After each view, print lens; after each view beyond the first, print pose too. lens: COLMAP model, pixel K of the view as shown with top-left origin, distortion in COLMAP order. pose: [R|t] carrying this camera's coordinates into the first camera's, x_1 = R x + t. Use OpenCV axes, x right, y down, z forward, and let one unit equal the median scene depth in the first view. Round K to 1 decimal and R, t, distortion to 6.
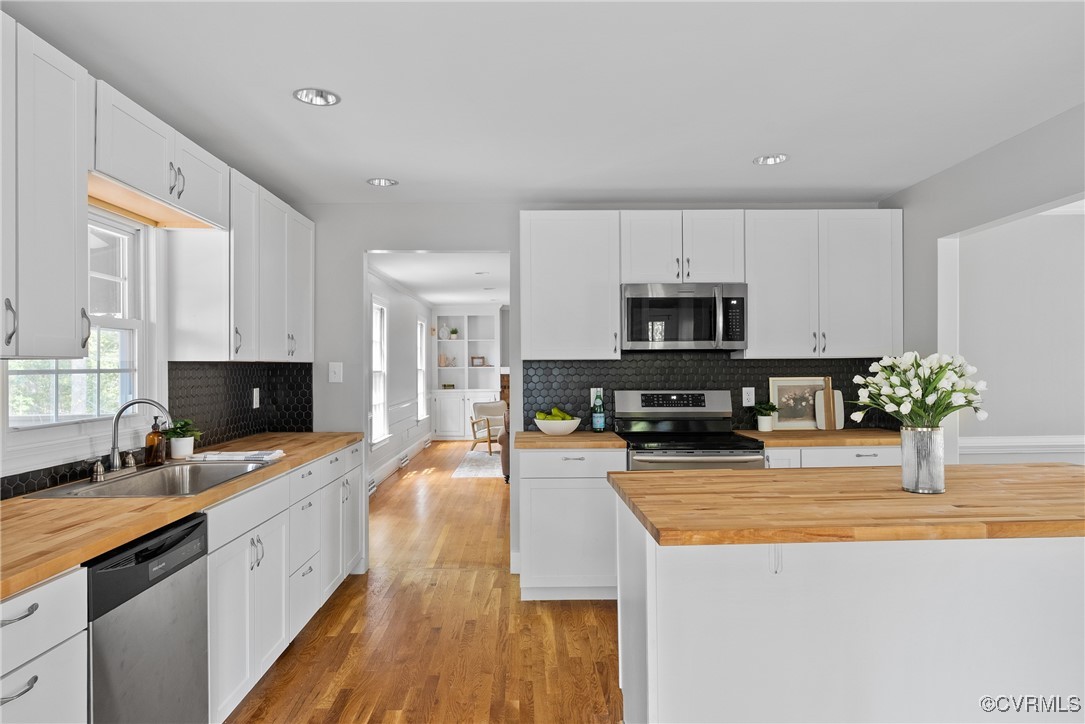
lens RADIAL K [[686.2, 0, 542.4], [0, 686.2, 362.8], [0, 0, 1]] dist [-0.000014, 0.000001]
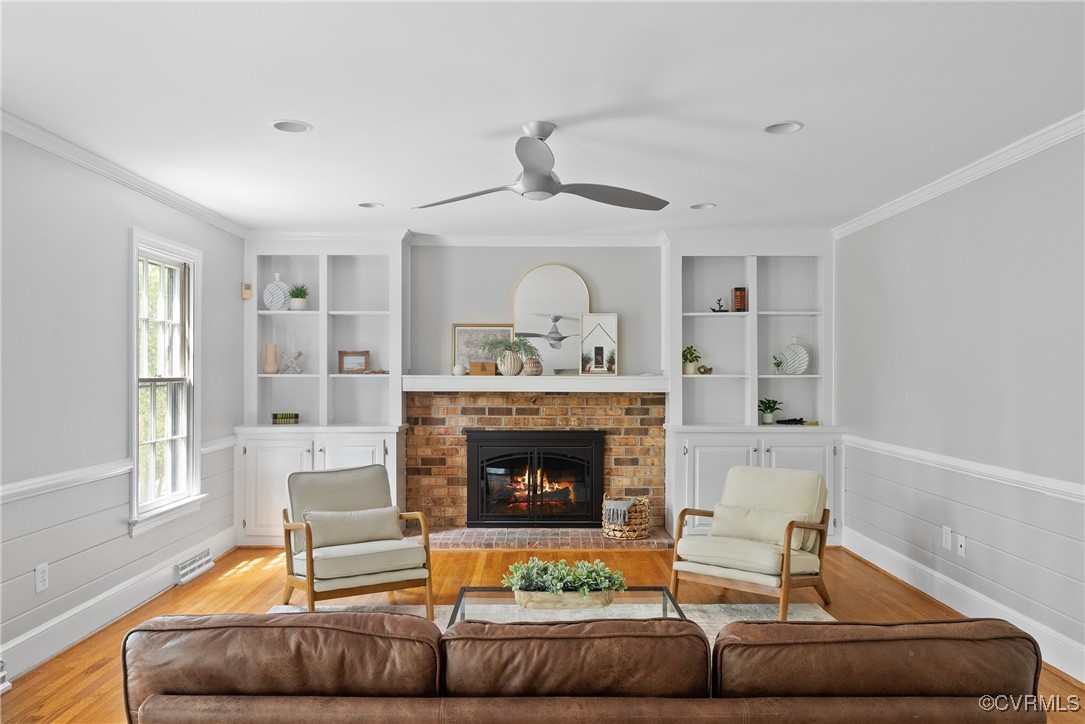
lens RADIAL K [[786.7, 0, 543.1], [0, 786.7, 365.7], [0, 0, 1]] dist [0.000479, -0.000016]
pose [[0.999647, 0.012388, -0.023502, 0.038152], [-0.012351, 0.999922, 0.001740, -0.001774], [0.023521, -0.001449, 0.999722, 0.505669]]
